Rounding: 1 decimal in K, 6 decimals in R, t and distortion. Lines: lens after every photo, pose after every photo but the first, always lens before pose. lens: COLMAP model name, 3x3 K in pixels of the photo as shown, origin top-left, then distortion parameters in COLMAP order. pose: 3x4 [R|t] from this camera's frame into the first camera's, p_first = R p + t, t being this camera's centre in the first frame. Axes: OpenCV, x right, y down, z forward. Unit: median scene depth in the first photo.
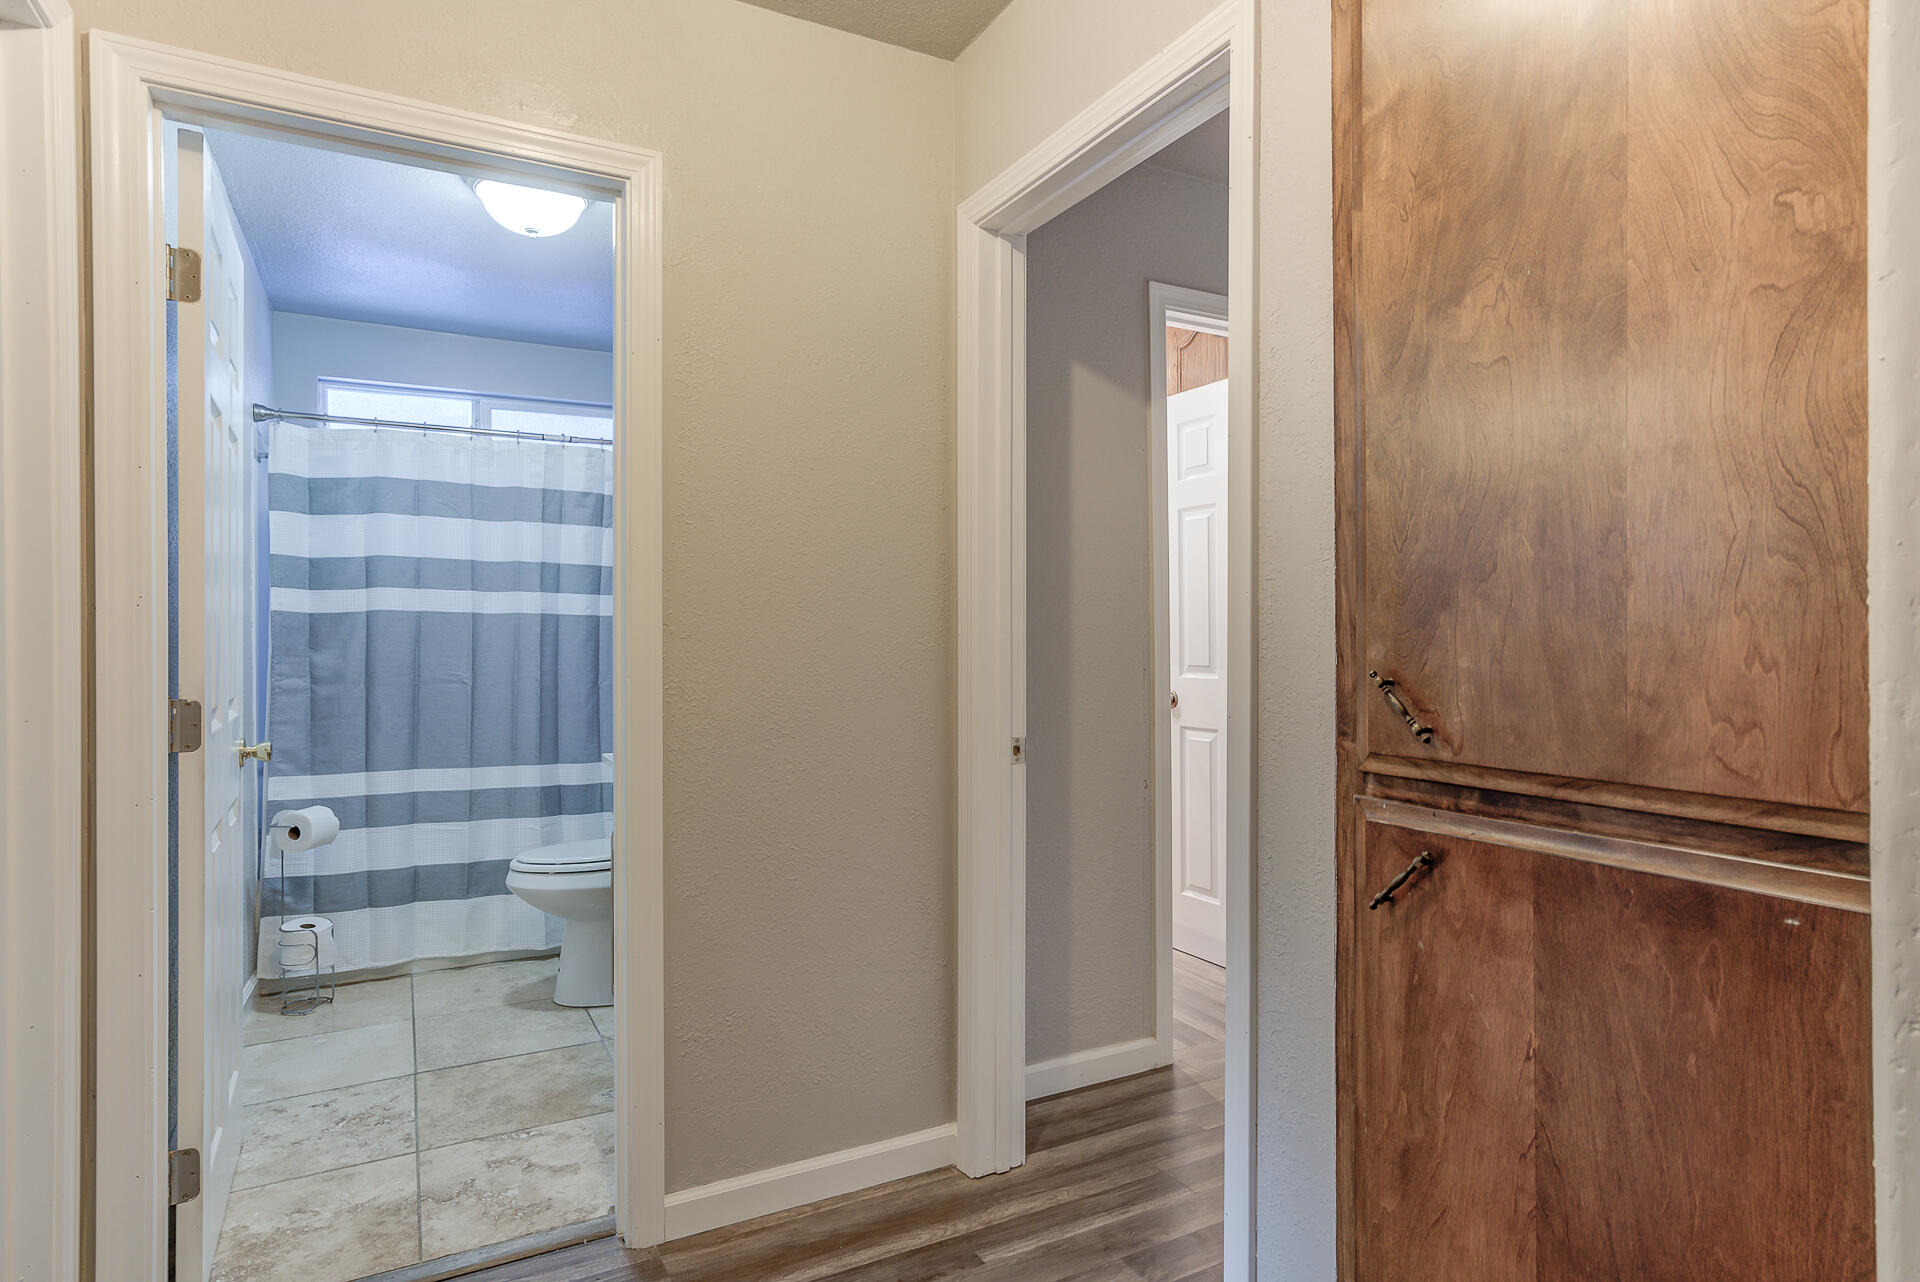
lens RADIAL K [[1037.2, 0, 960.0], [0, 1037.2, 641.0], [0, 0, 1]] dist [-0.002444, 0.000692]
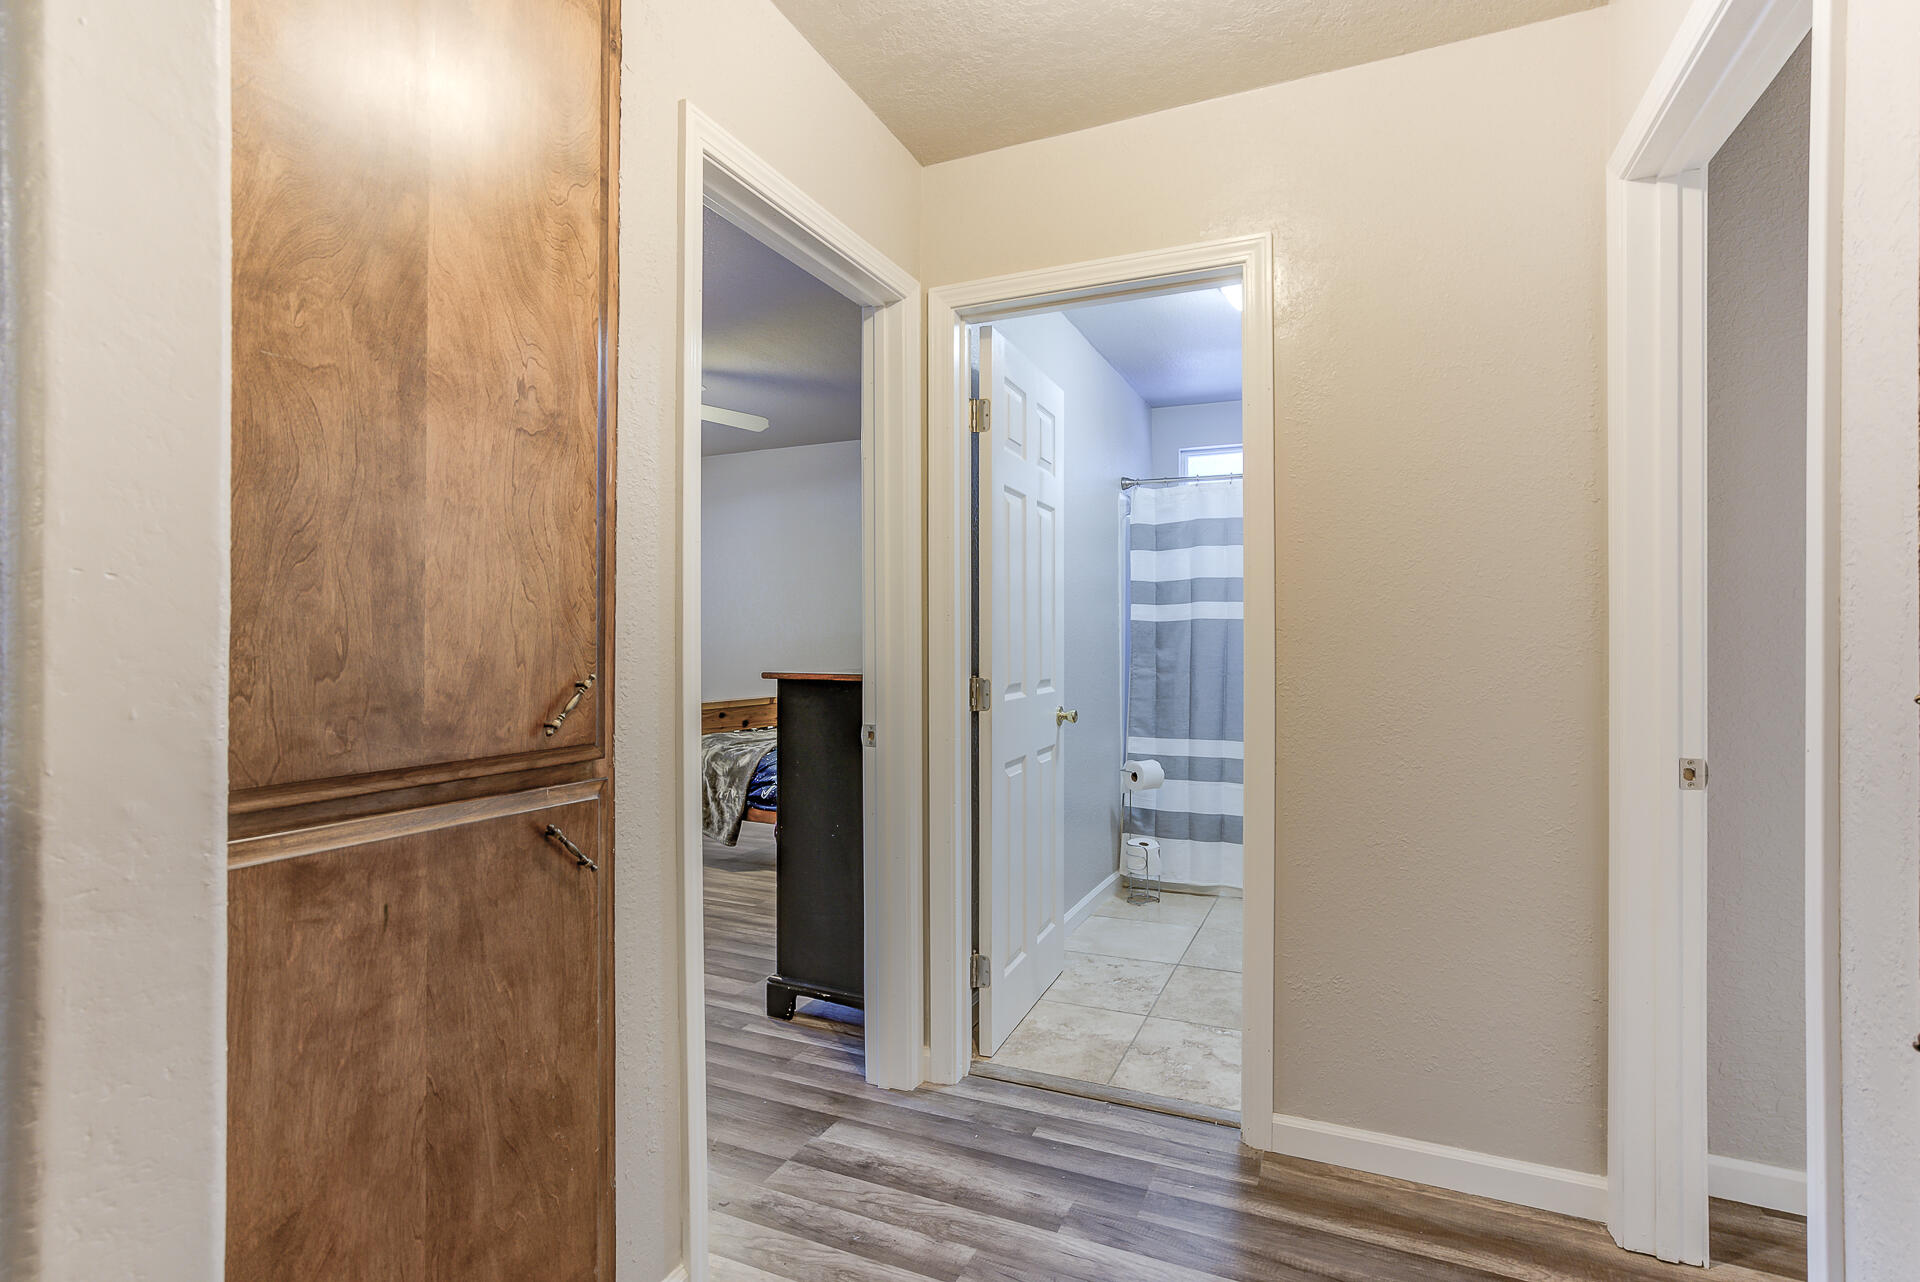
lens RADIAL K [[884.5, 0, 960.0], [0, 884.5, 641.0], [0, 0, 1]] dist [0.003623, 0.000896]
pose [[0.633824, 0.004313, -0.773465, 0.172854], [-0.005630, 0.999984, 0.000963, -0.000760], [0.773457, 0.003744, 0.633838, 0.052625]]
